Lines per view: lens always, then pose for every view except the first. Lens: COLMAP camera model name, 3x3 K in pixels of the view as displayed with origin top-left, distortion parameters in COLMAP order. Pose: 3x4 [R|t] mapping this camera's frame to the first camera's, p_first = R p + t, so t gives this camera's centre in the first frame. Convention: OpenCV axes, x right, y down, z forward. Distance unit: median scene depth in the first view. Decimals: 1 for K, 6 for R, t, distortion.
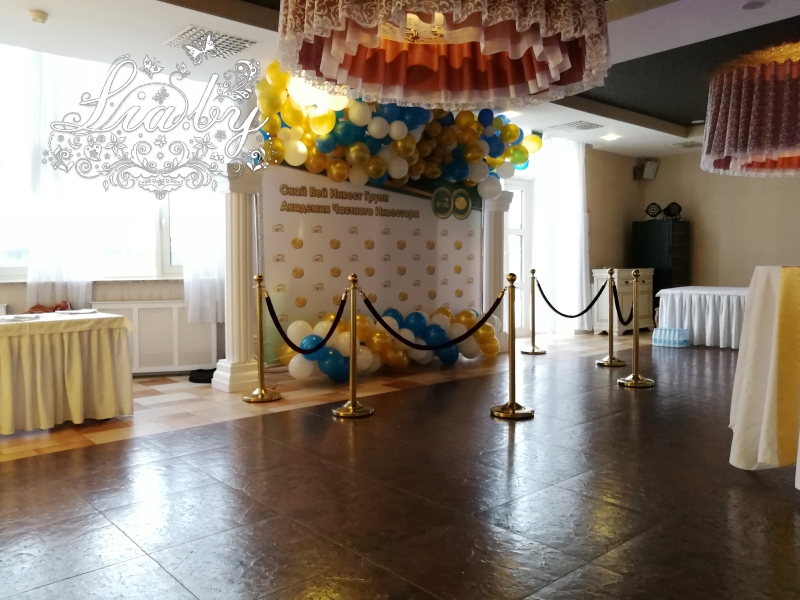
lens RADIAL K [[645.4, 0, 401.0], [0, 645.4, 300.7], [0, 0, 1]] dist [-0.018637, 0.043728]
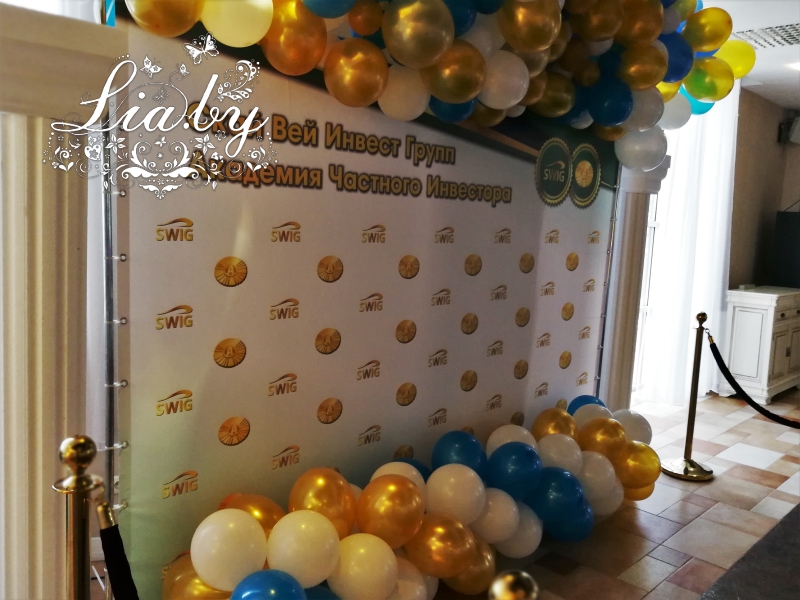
lens RADIAL K [[693.6, 0, 402.7], [0, 693.6, 299.1], [0, 0, 1]] dist [-0.015836, 0.022722]
pose [[0.994569, 0.049390, 0.091612, -0.097884], [-0.055508, 0.996309, 0.065482, -0.101287], [-0.088039, -0.070212, 0.993639, 0.593229]]
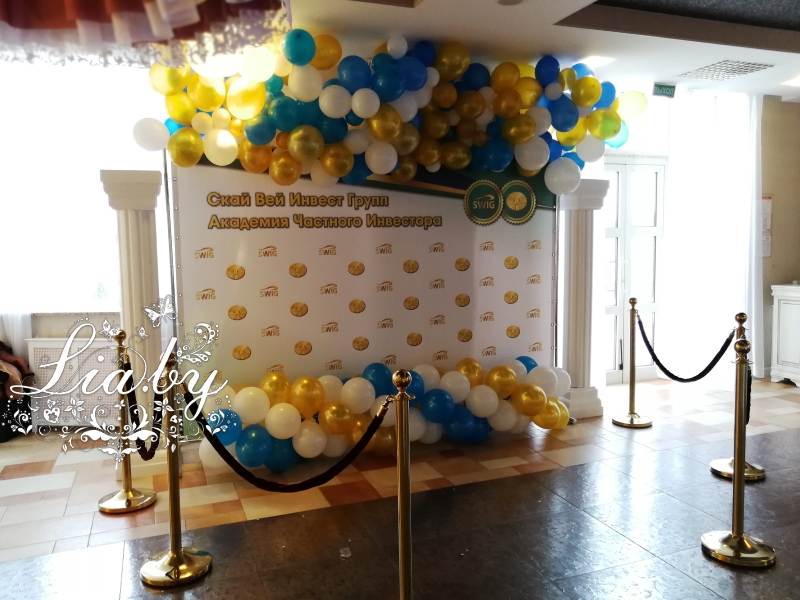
lens RADIAL K [[645.4, 0, 398.1], [0, 645.4, 298.8], [0, 0, 1]] dist [-0.018637, 0.043728]
pose [[0.939089, 0.026576, -0.342646, 0.251822], [-0.012476, 0.998985, 0.043289, -0.090249], [0.343449, -0.036377, 0.938467, 0.372123]]
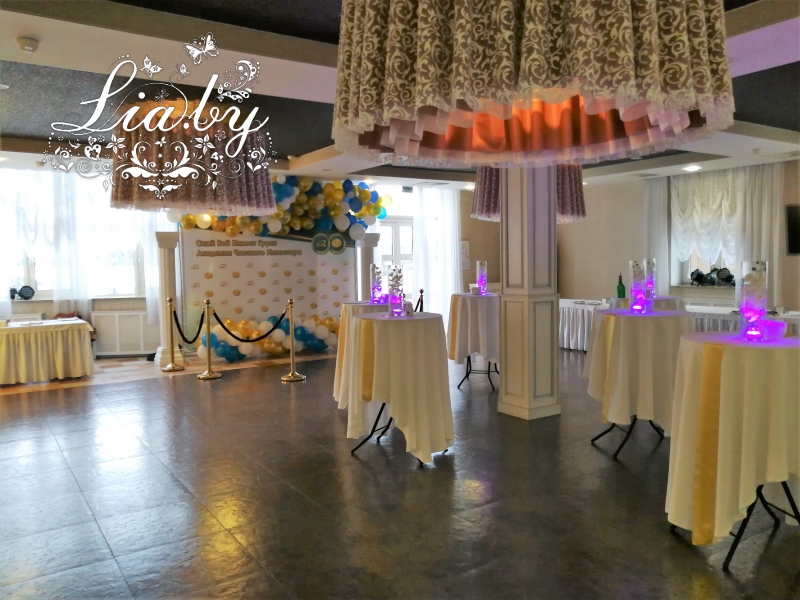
lens RADIAL K [[645.4, 0, 396.1], [0, 645.4, 299.5], [0, 0, 1]] dist [-0.018637, 0.043728]
pose [[0.990320, 0.000475, -0.138802, 0.511175], [0.000640, 0.999968, 0.007989, -0.040959], [0.138802, -0.008001, 0.990288, -0.512660]]
